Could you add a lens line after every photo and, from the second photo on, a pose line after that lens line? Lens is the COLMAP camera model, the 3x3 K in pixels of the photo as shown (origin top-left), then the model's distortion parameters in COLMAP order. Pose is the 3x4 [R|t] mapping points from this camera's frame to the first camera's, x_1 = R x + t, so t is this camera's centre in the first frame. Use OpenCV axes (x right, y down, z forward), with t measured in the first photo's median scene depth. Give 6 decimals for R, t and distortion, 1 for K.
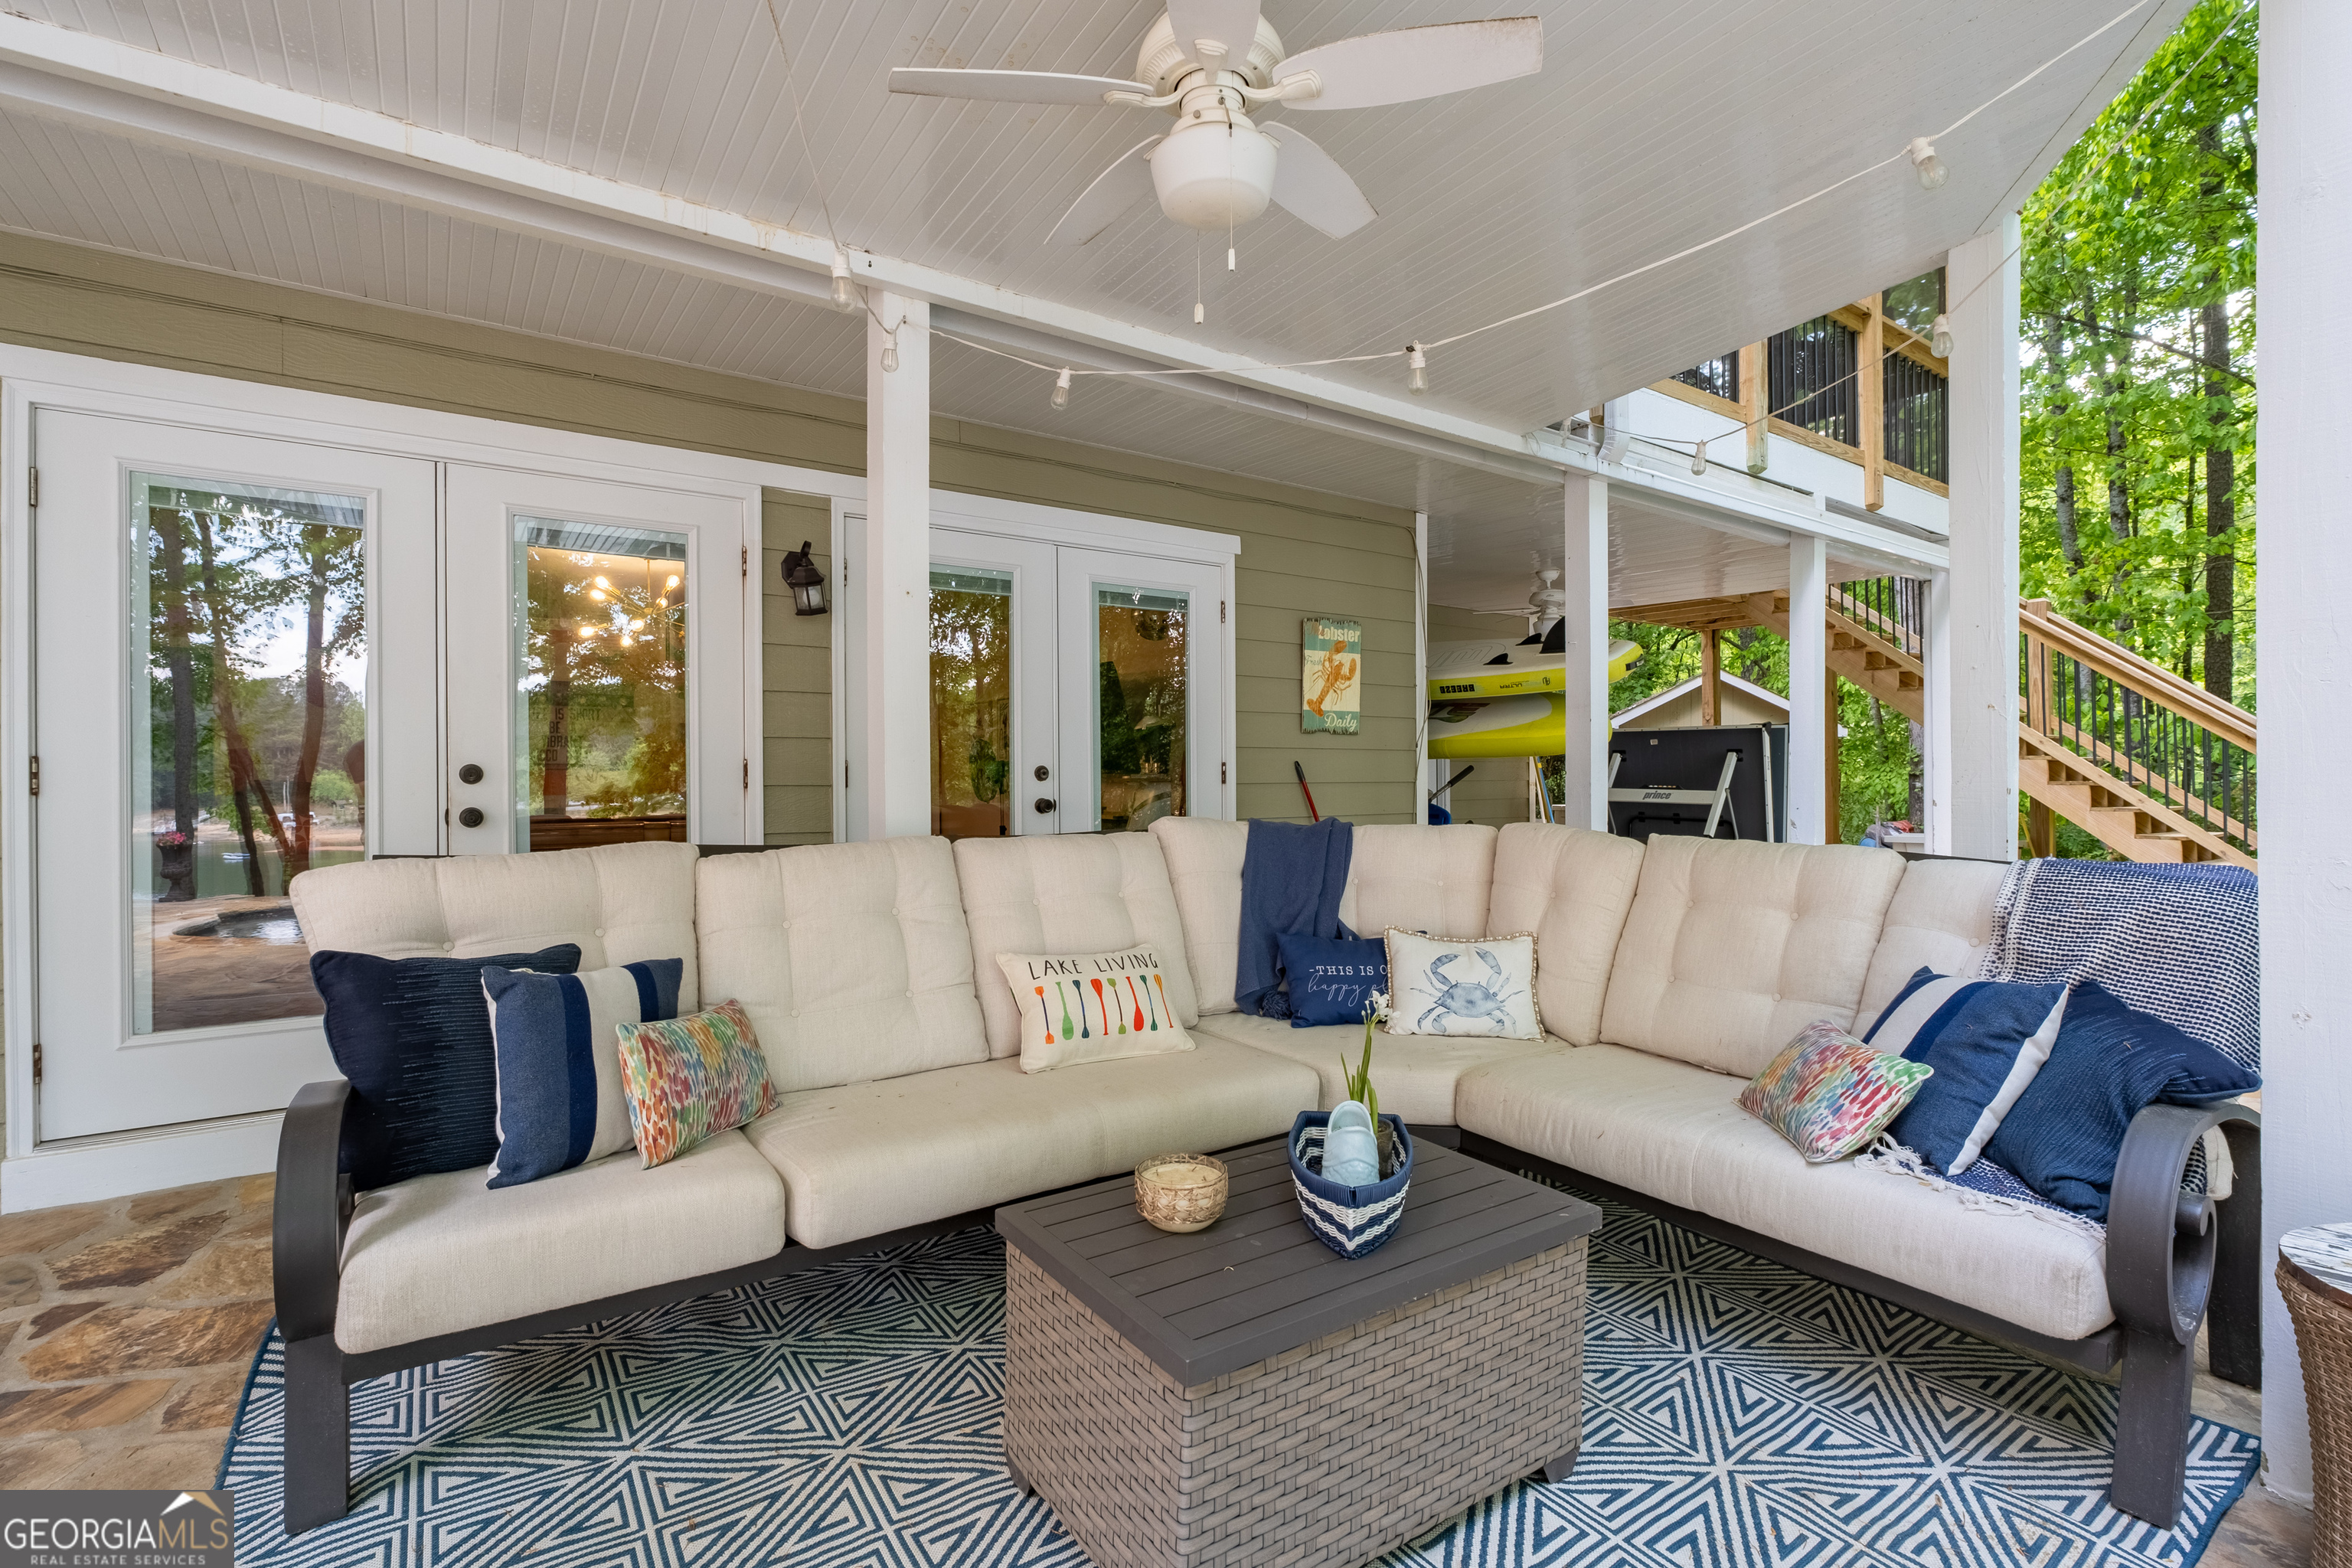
lens RADIAL K [[1083.1, 0, 1176.0], [0, 1083.1, 784.0], [0, 0, 1]] dist [-0.011701, -0.000117]
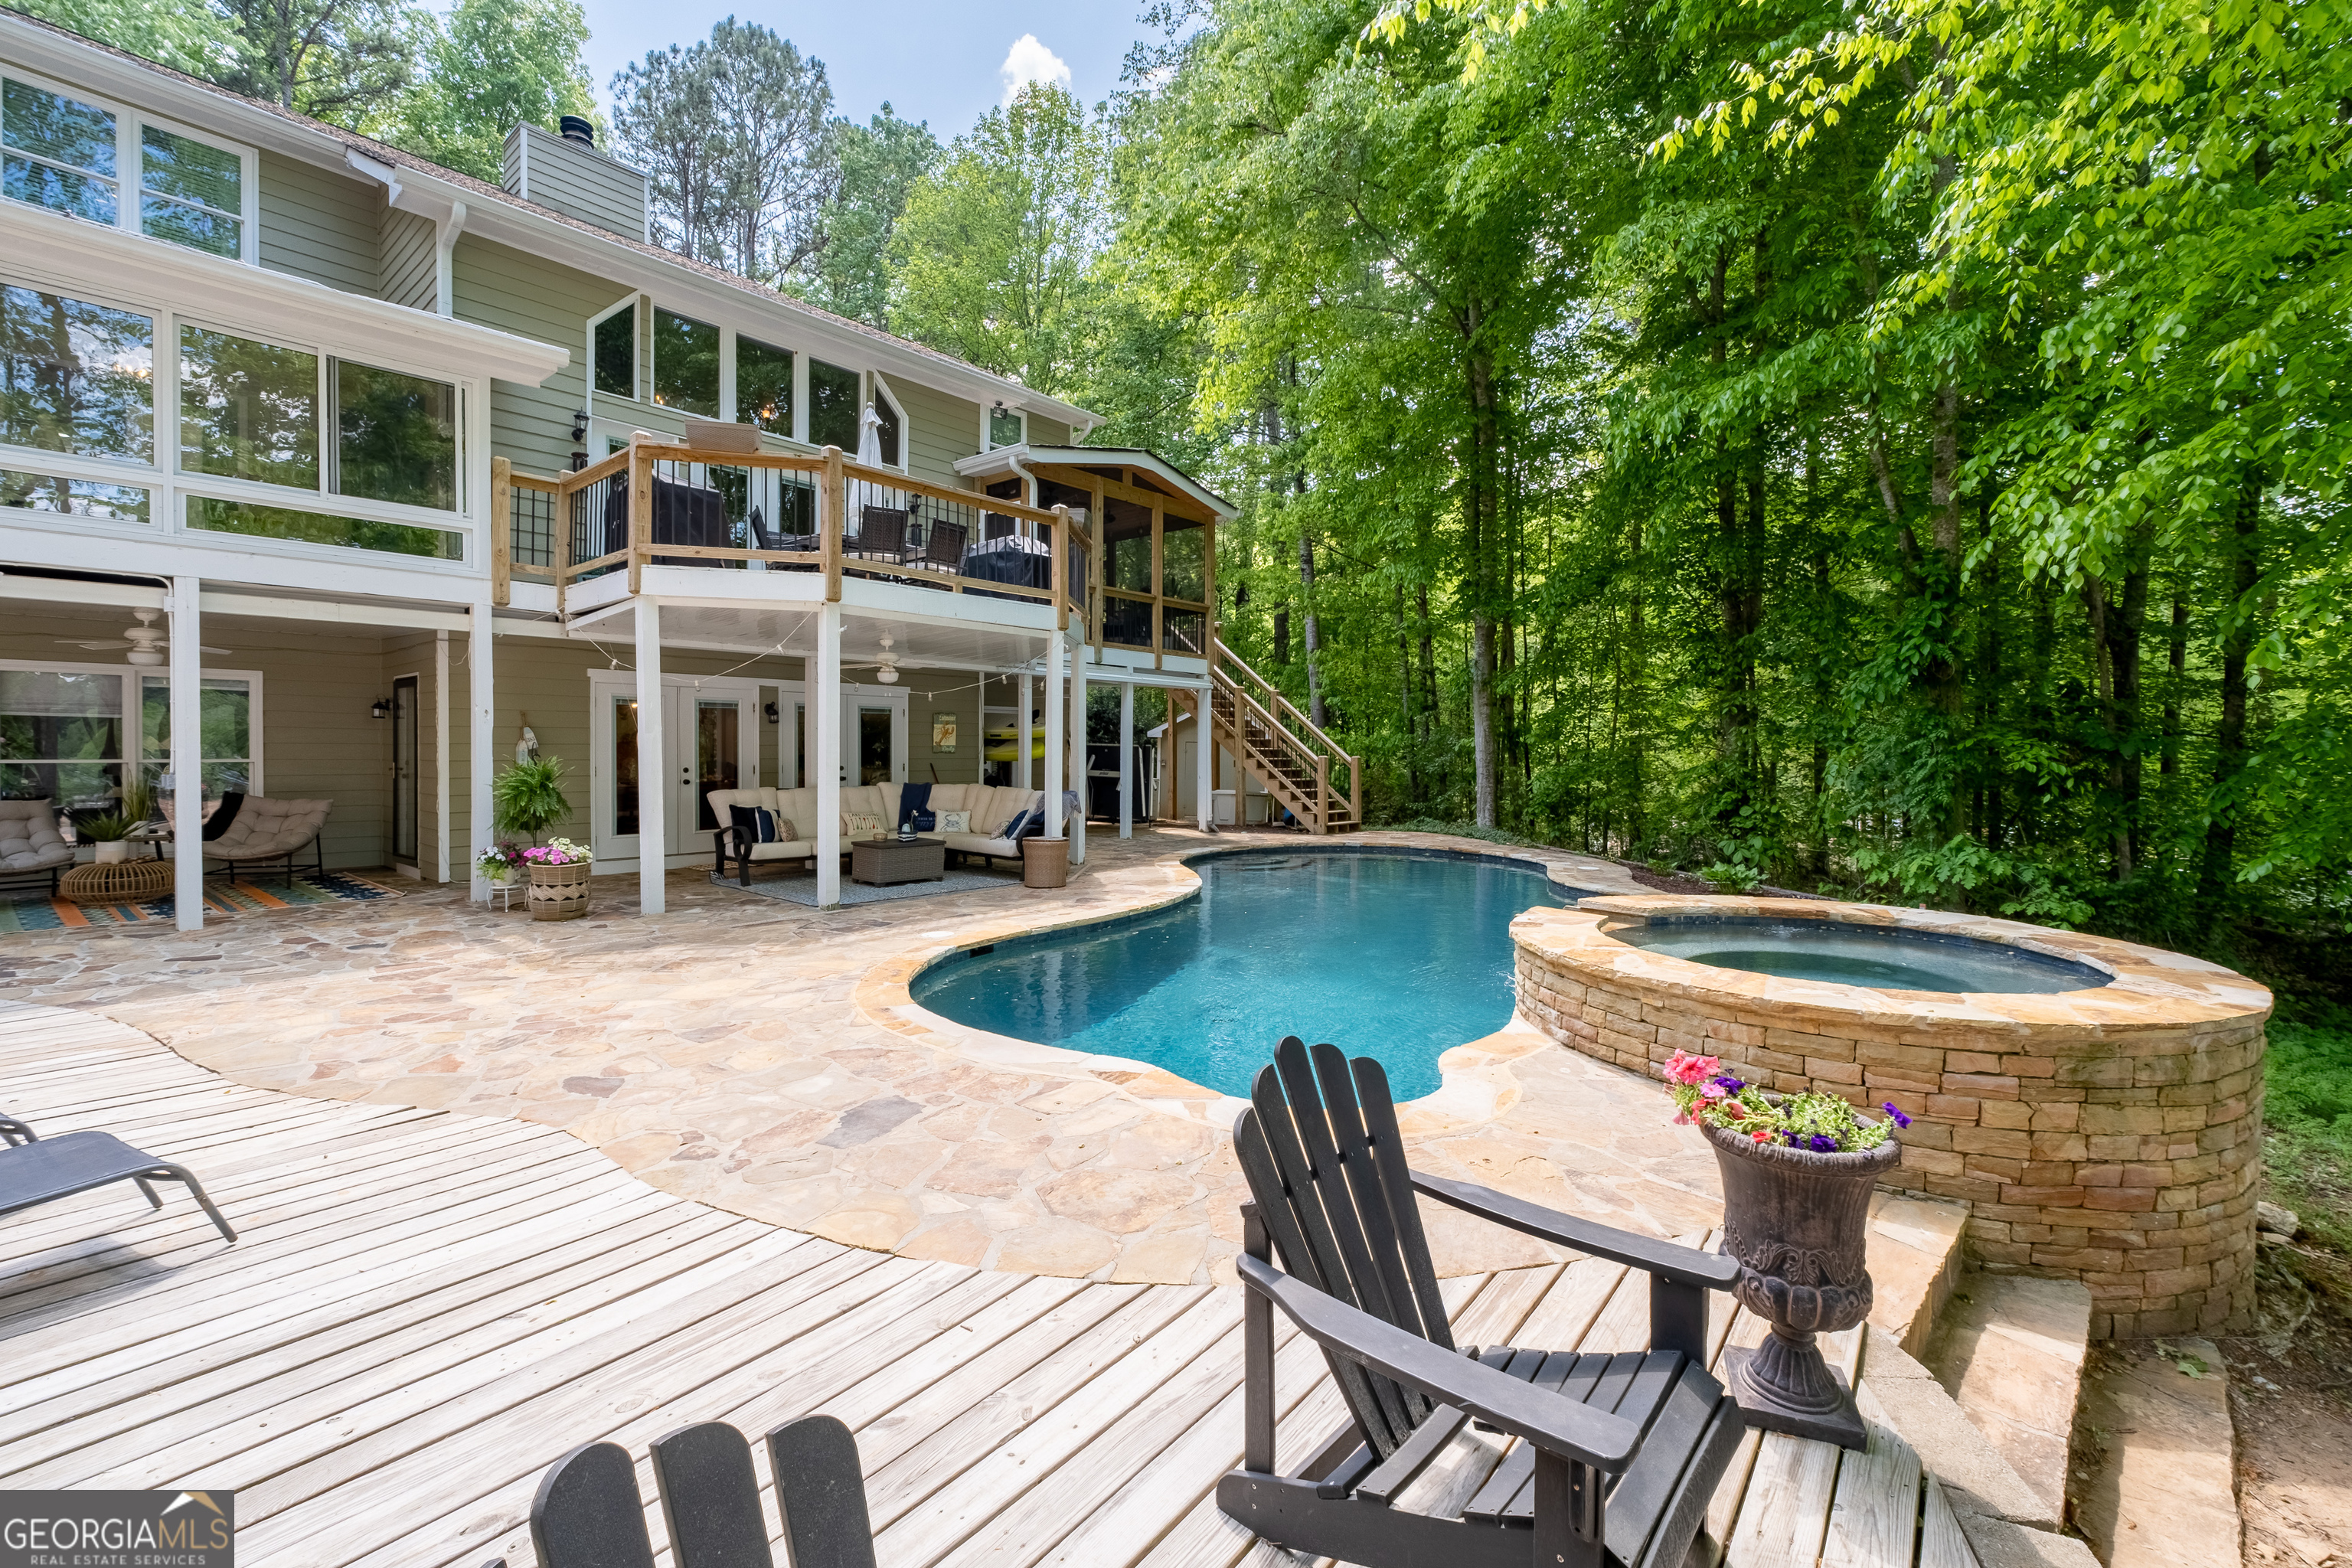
lens RADIAL K [[998.2, 0, 1176.0], [0, 998.2, 784.0], [0, 0, 1]] dist [-0.023367, -0.000082]
pose [[0.967312, -0.000354, 0.253589, 0.093105], [-0.006536, 0.999632, 0.026329, -0.053036], [-0.253505, -0.027126, 0.966954, -2.335129]]
